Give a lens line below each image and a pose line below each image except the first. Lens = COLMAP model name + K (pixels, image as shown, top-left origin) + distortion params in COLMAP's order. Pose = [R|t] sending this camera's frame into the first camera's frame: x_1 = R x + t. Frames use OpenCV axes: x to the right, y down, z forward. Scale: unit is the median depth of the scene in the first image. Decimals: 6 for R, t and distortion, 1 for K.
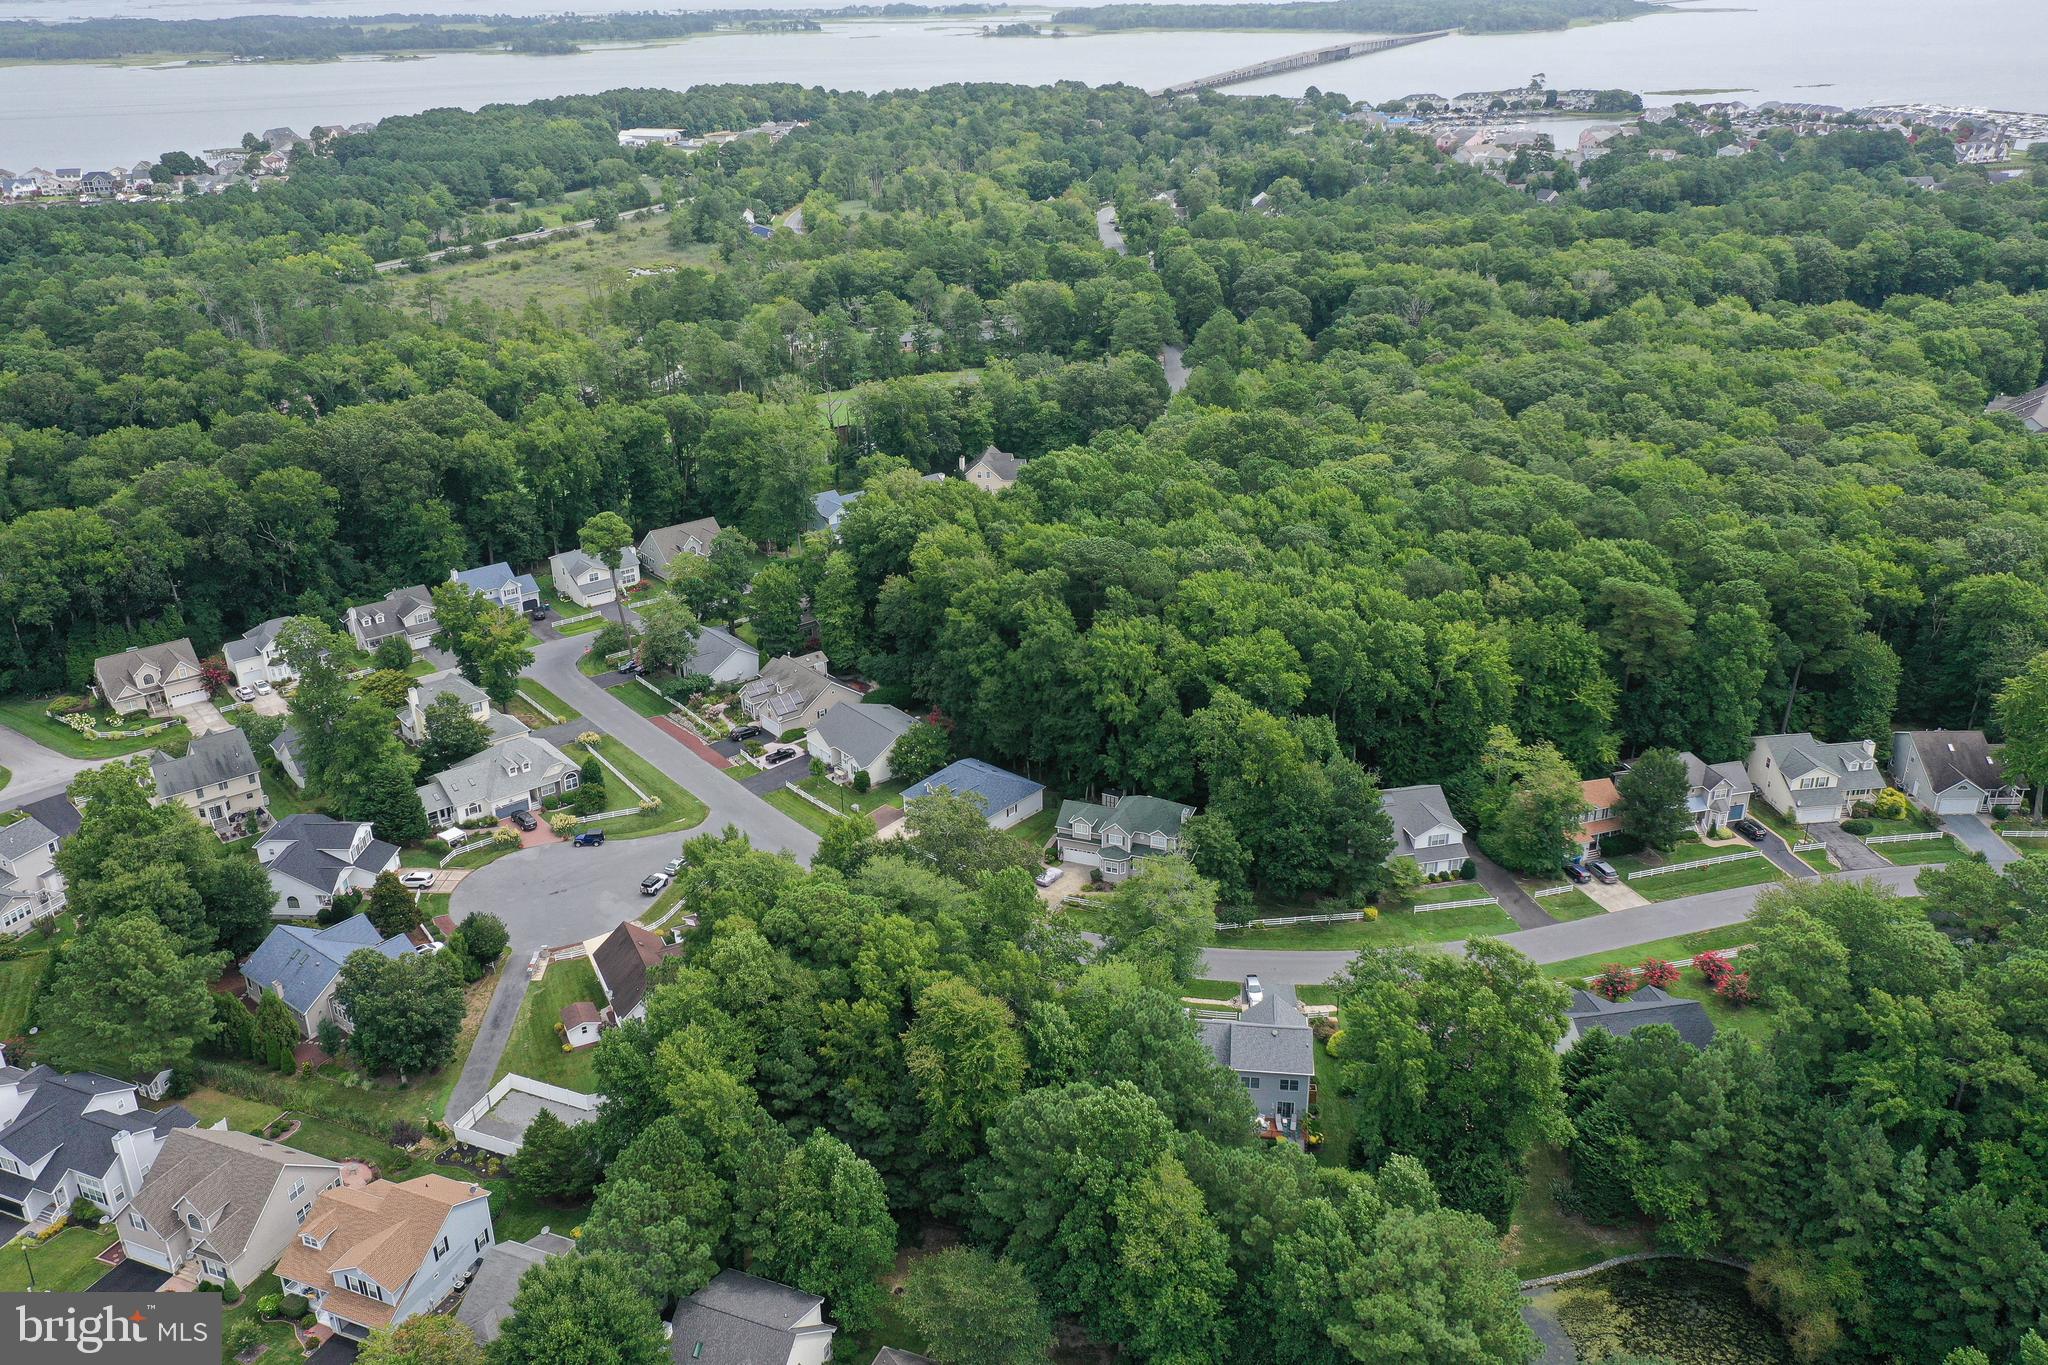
lens RADIAL K [[1650.9, 0, 1022.7], [0, 1650.9, 680.6], [0, 0, 1]] dist [0.014670, 0.006702]
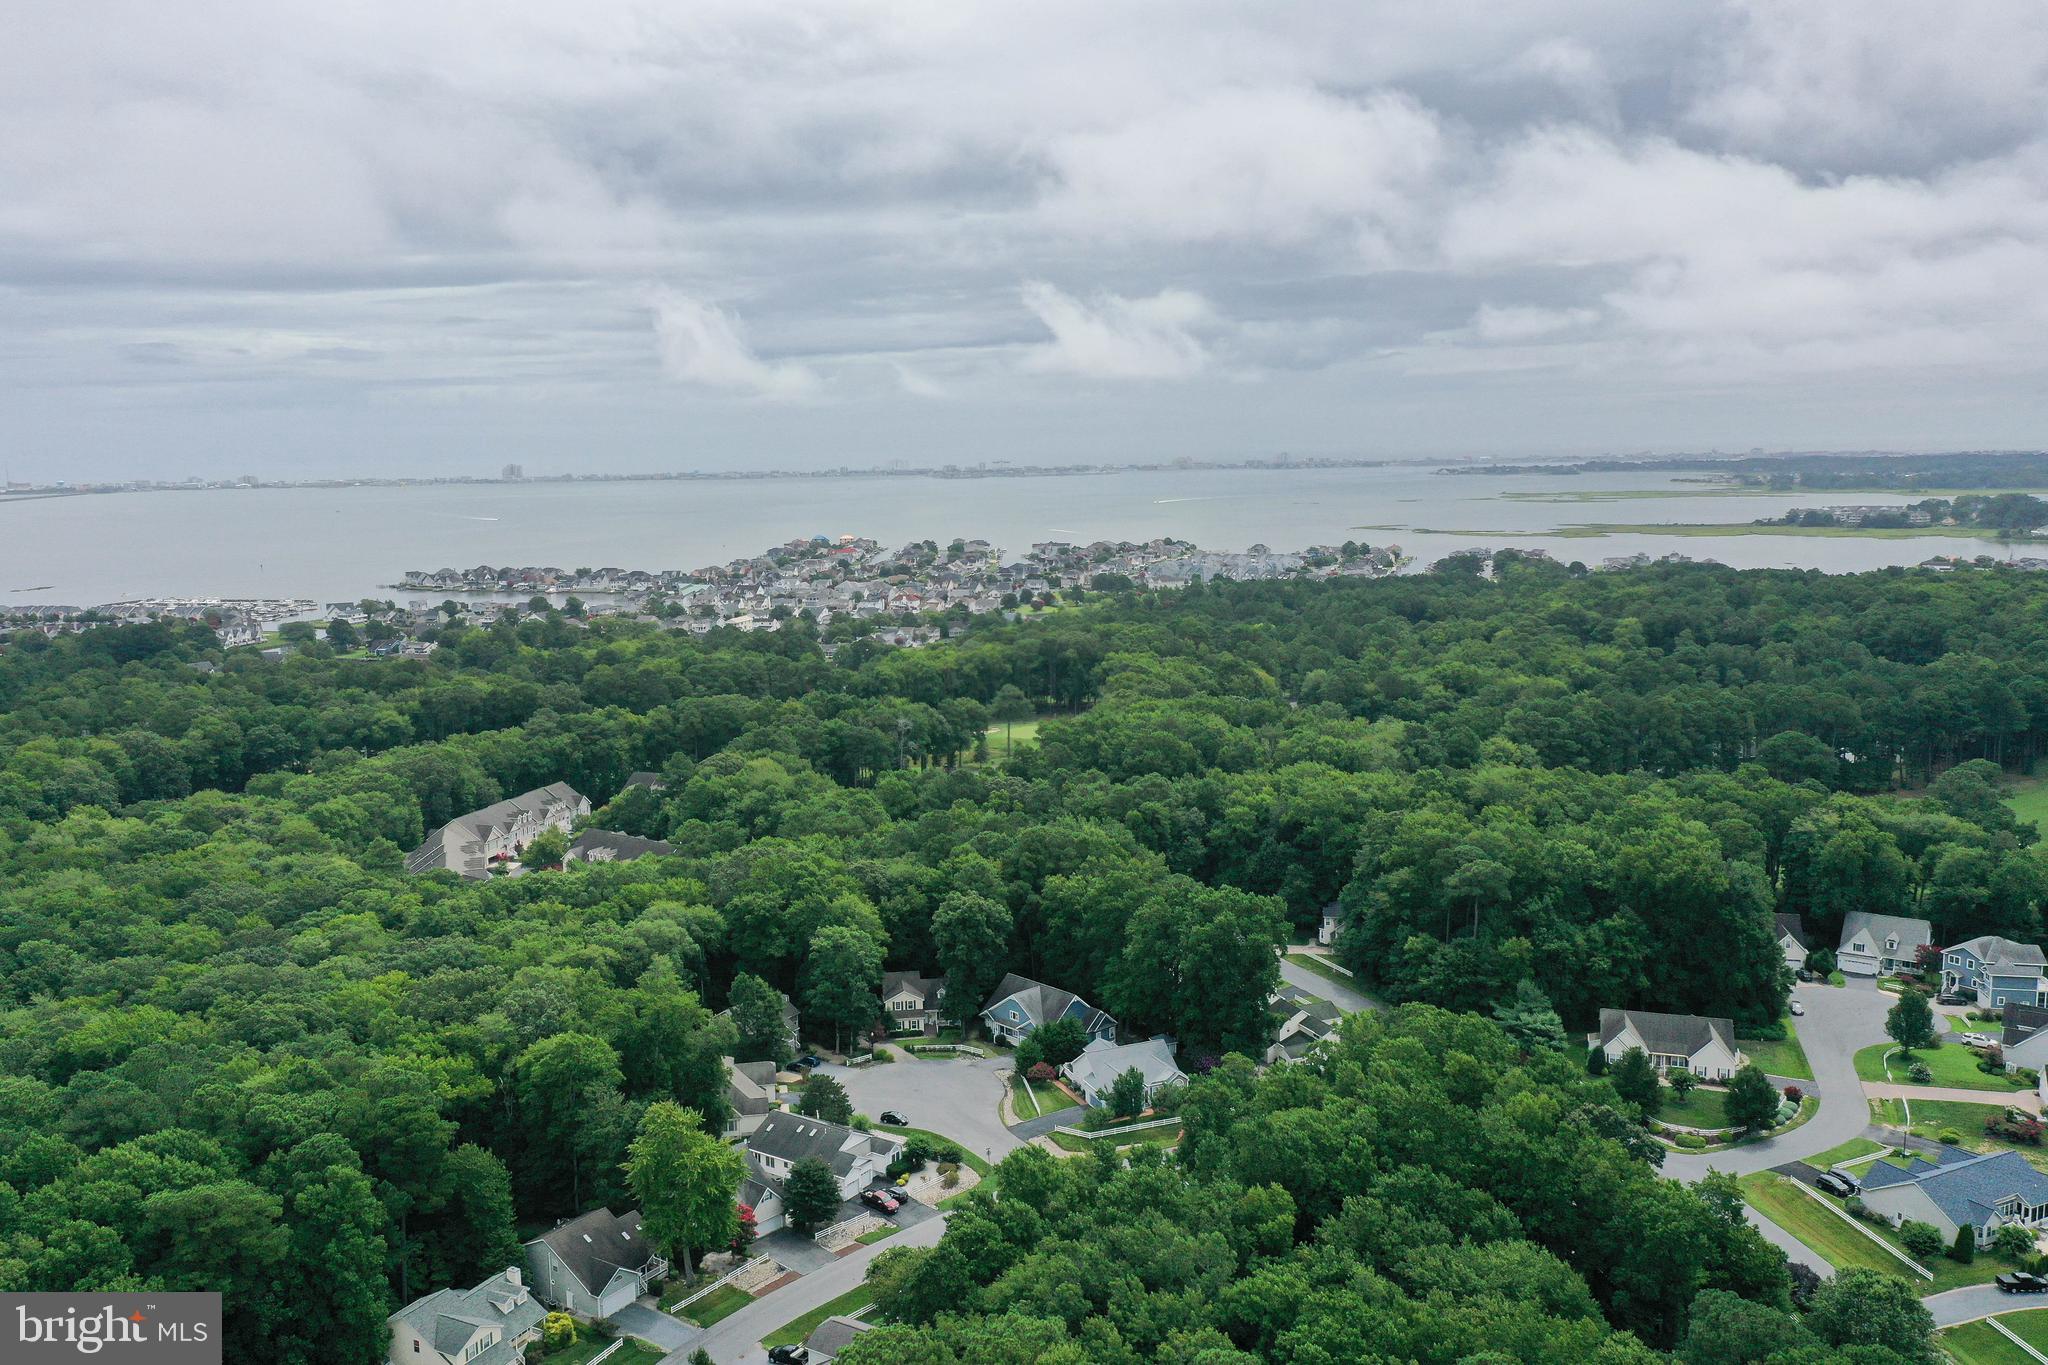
lens RADIAL K [[1650.9, 0, 1022.7], [0, 1650.9, 680.6], [0, 0, 1]] dist [0.014670, 0.006702]
pose [[0.560404, -0.111929, 0.820622, -0.006055], [0.339155, 0.934955, -0.104086, -0.058051], [-0.755594, 0.336648, 0.561913, 0.188167]]
